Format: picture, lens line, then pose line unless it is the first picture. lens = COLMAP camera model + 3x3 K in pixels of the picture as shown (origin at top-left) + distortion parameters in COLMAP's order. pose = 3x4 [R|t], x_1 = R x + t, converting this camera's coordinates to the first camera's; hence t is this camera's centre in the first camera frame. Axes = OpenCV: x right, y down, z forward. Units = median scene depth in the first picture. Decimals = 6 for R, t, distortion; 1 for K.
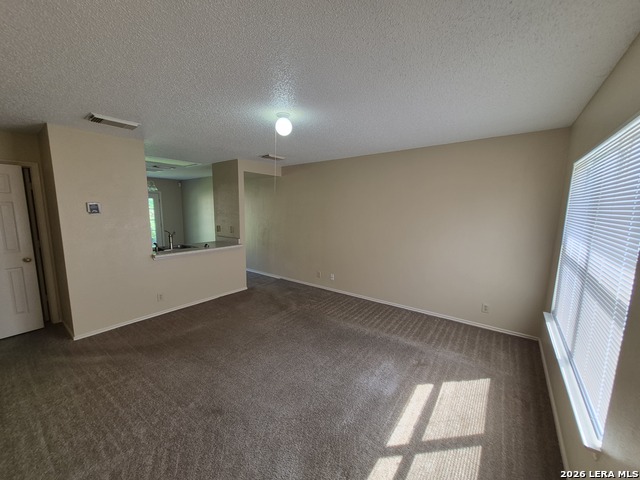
lens RADIAL K [[251.0, 0, 316.9], [0, 251.0, 243.8], [0, 0, 1]] dist [0.002621, -0.000073]
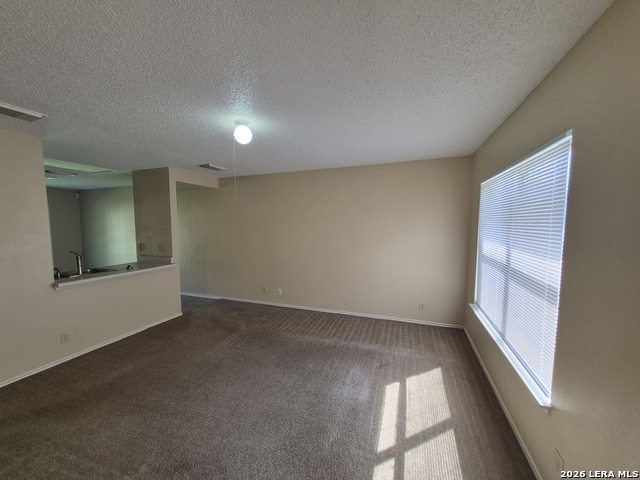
lens RADIAL K [[251.3, 0, 316.1], [0, 251.3, 243.6], [0, 0, 1]] dist [0.005544, -0.000035]
pose [[0.956679, -0.036058, 0.288904, -0.142187], [0.053113, 0.997264, -0.051411, 0.007101], [-0.286260, 0.064529, 0.955977, 0.034186]]
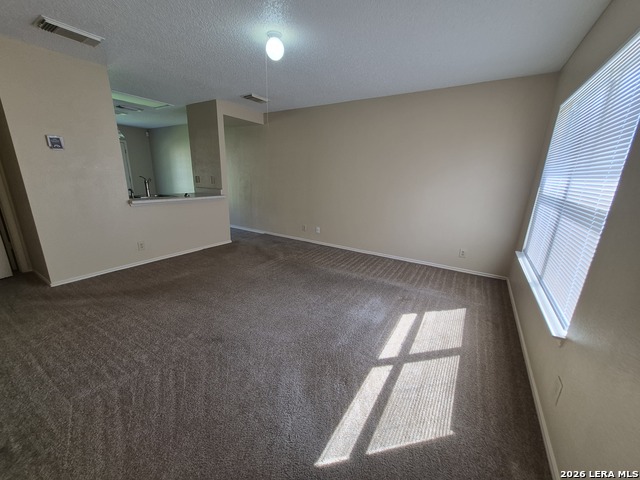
lens RADIAL K [[251.3, 0, 316.1], [0, 251.3, 243.6], [0, 0, 1]] dist [0.005544, -0.000035]
pose [[0.996224, -0.004225, 0.086720, -0.059620], [-0.006871, 0.991846, 0.127259, 0.104575], [-0.086550, -0.127374, 0.988071, -0.005583]]
